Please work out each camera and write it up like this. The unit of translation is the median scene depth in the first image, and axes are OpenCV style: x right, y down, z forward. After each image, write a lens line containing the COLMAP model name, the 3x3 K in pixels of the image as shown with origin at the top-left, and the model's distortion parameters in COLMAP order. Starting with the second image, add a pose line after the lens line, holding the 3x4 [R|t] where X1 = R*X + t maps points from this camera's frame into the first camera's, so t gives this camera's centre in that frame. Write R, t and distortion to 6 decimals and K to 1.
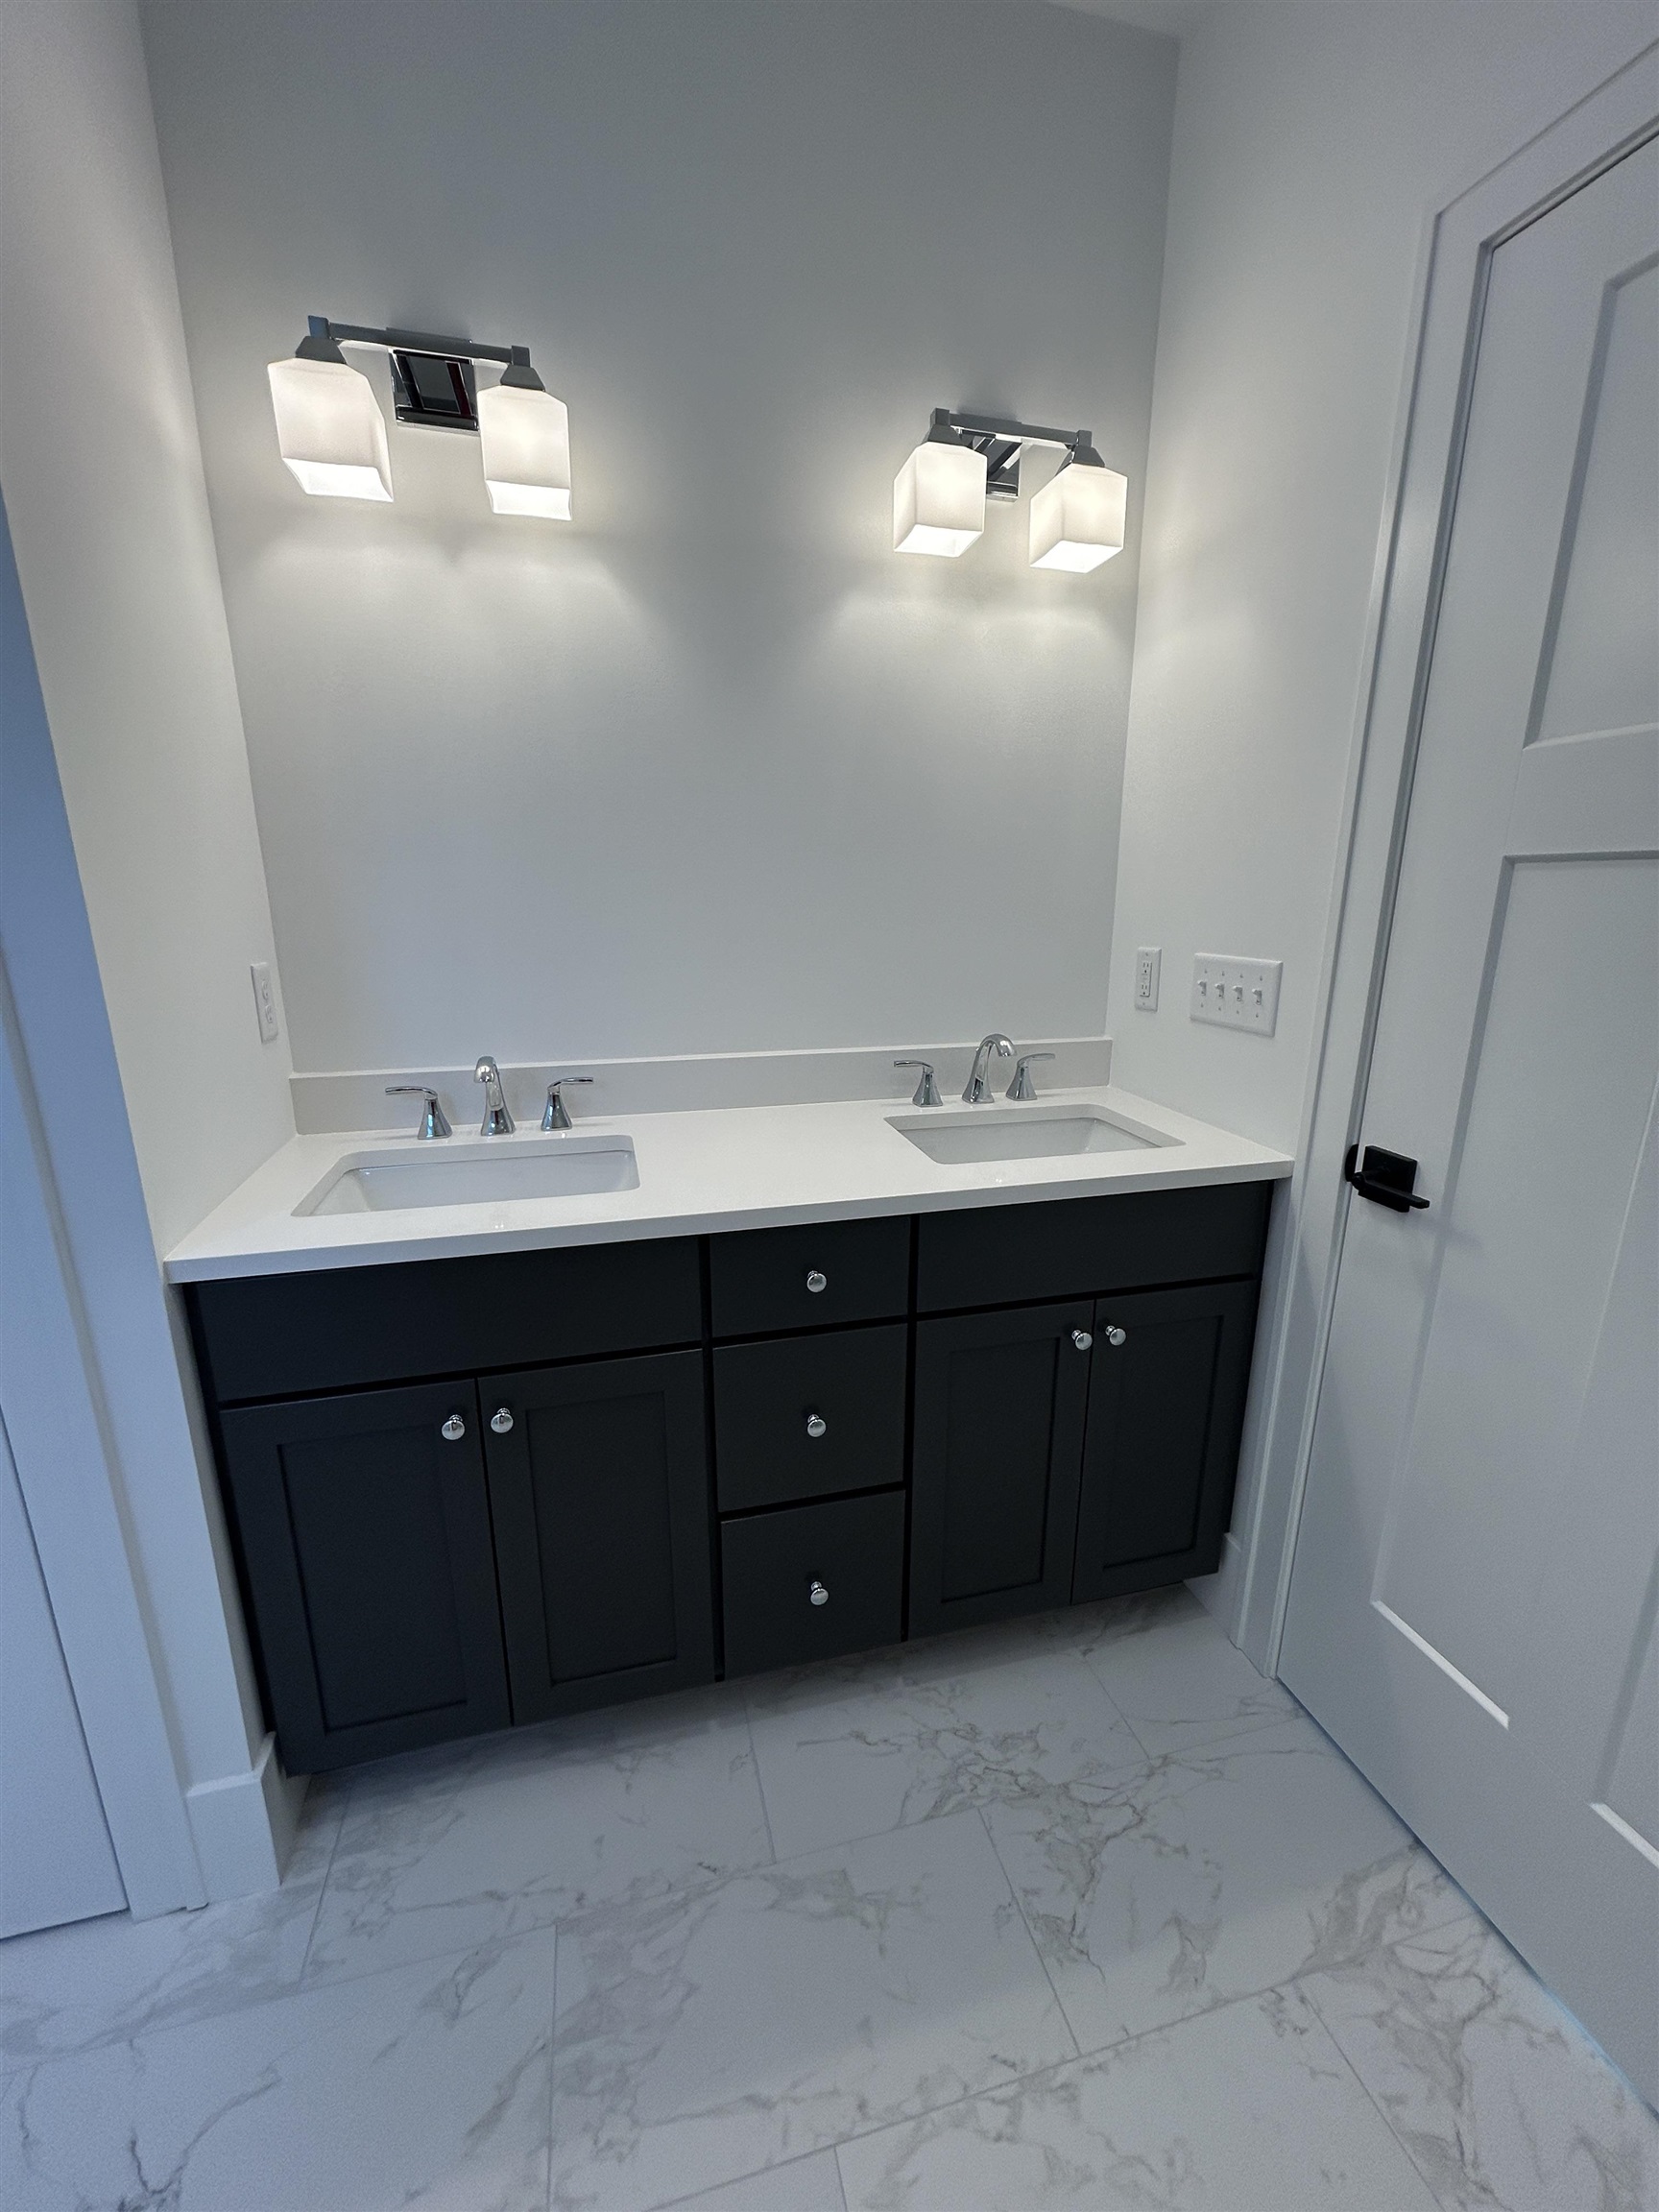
lens RADIAL K [[884.9, 0, 835.7], [0, 884.9, 1108.3], [0, 0, 1]] dist [-0.002612, -0.000767]
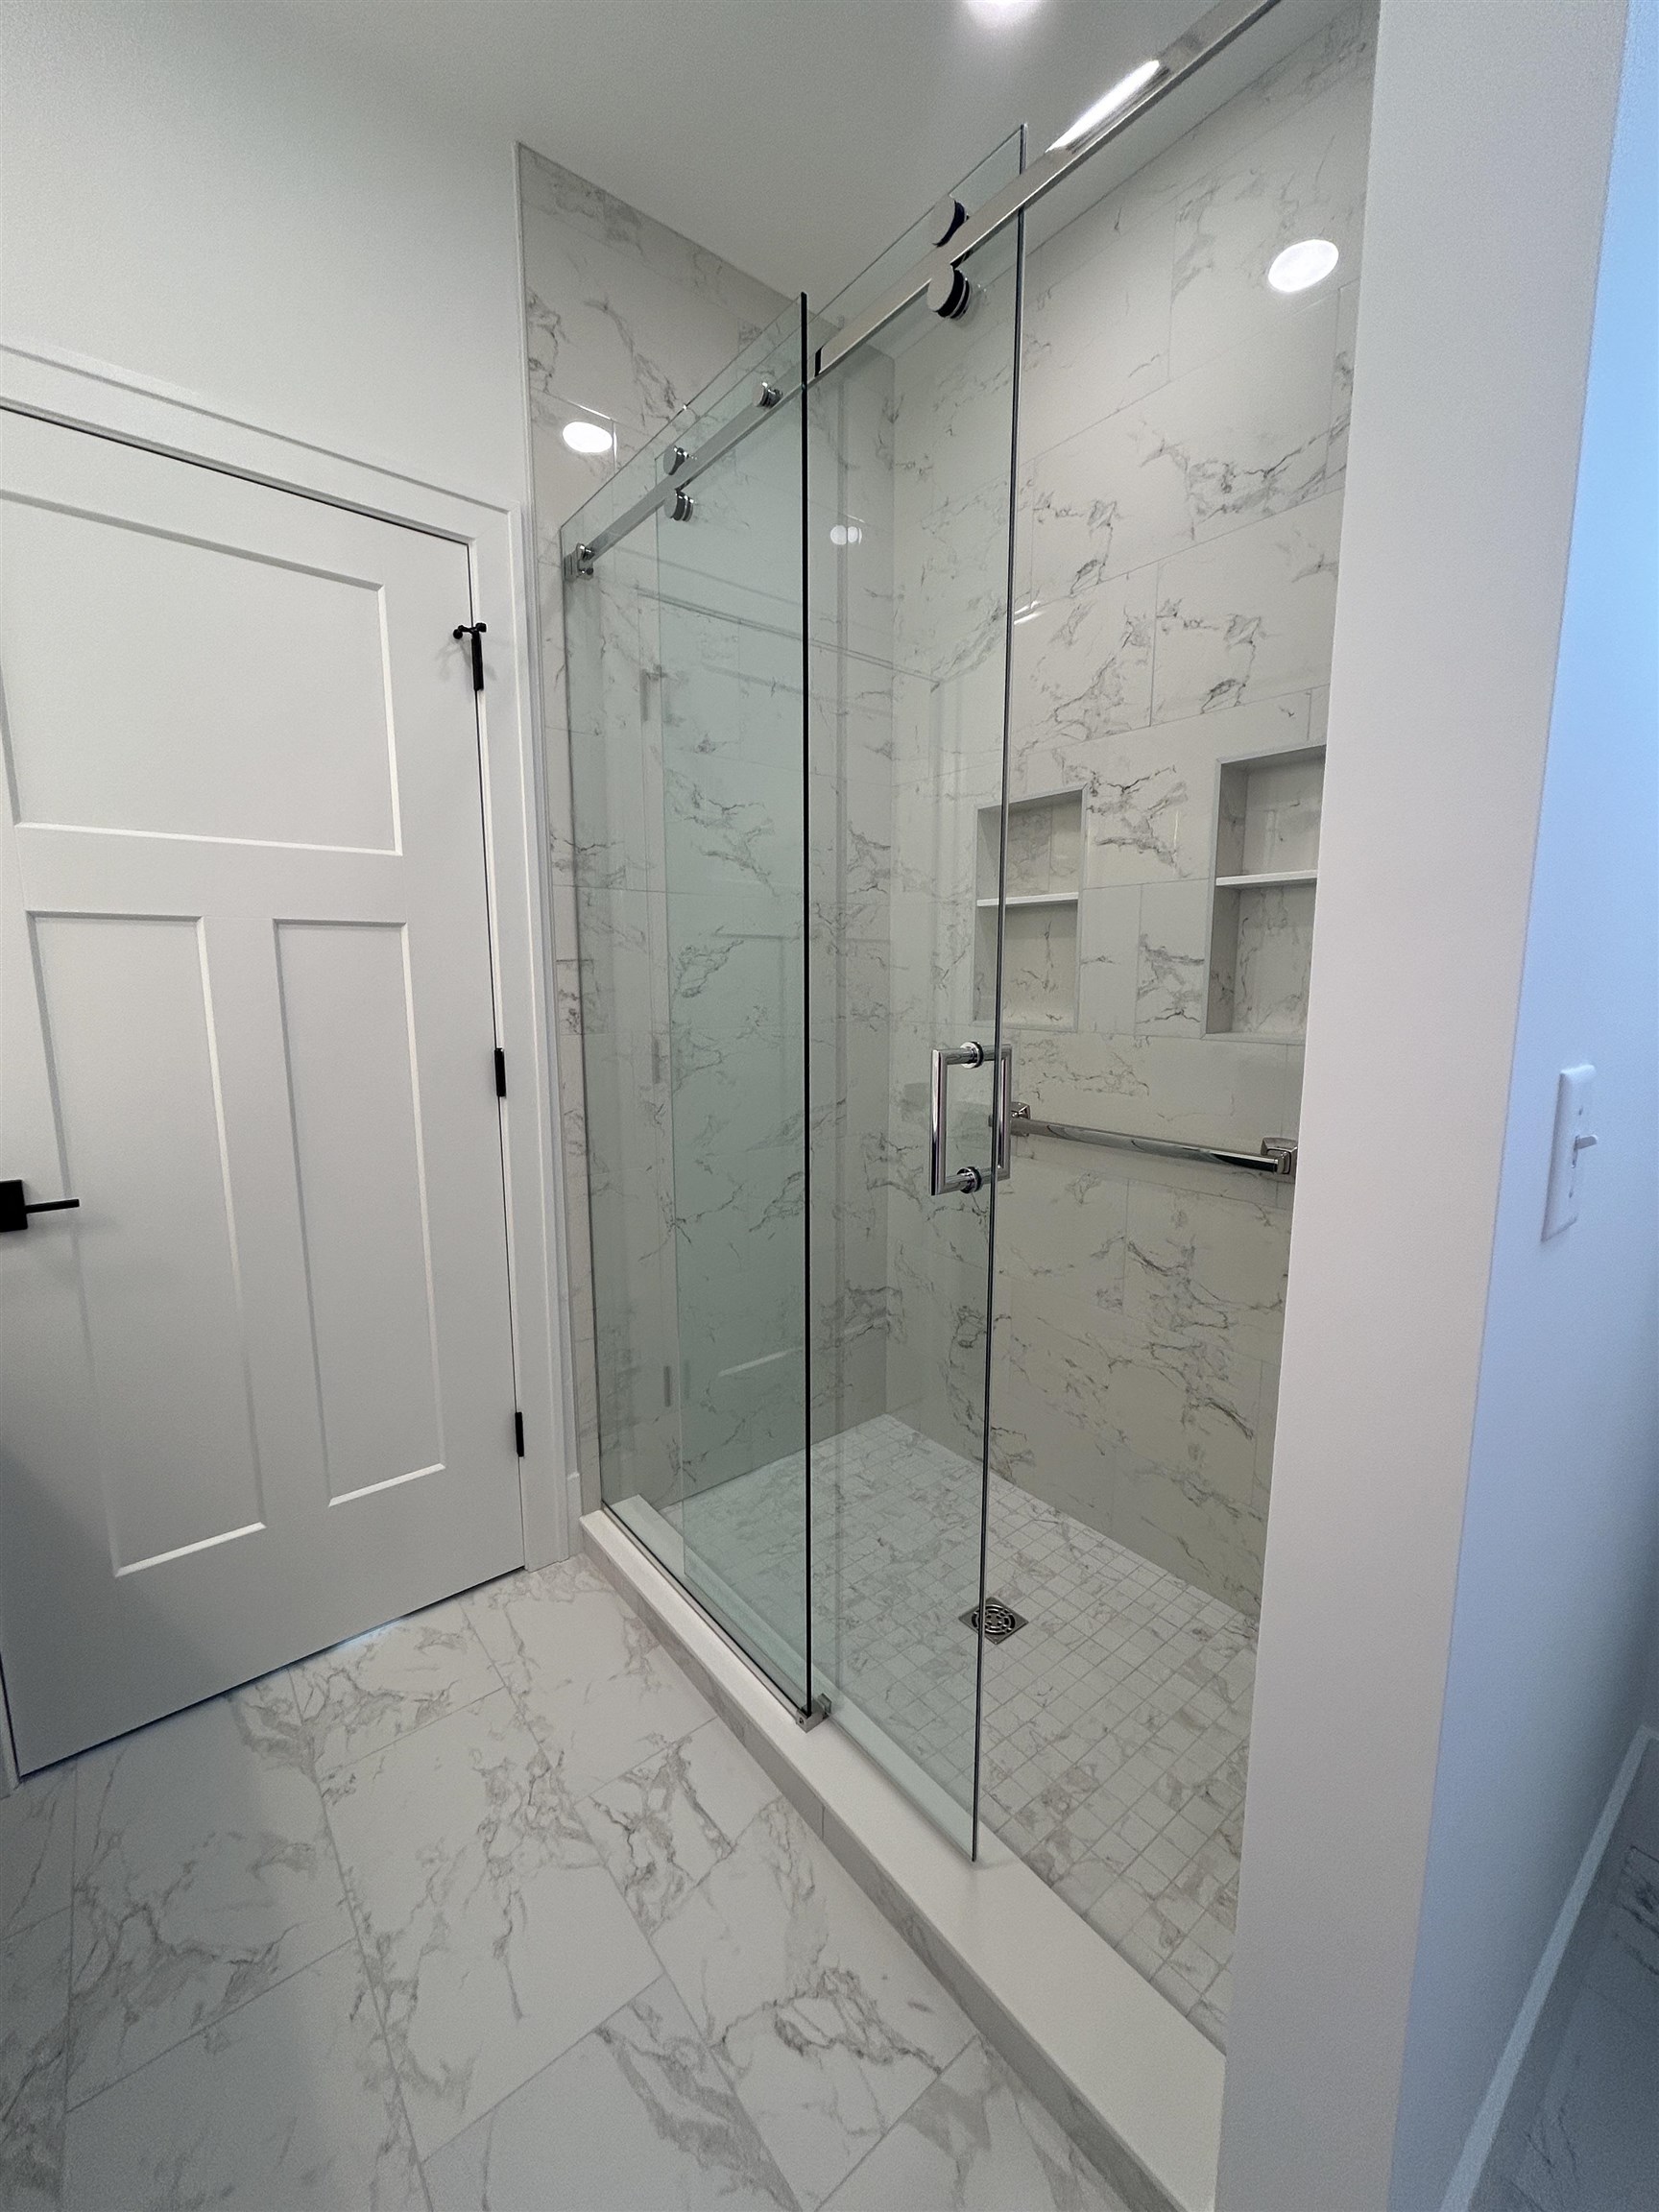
lens RADIAL K [[884.9, 0, 835.7], [0, 884.9, 1108.3], [0, 0, 1]] dist [-0.002612, -0.000767]
pose [[-0.414641, -0.141180, 0.898967, -0.806036], [0.219211, 0.943303, 0.249252, -0.082328], [-0.883187, 0.300414, -0.360183, 0.509264]]
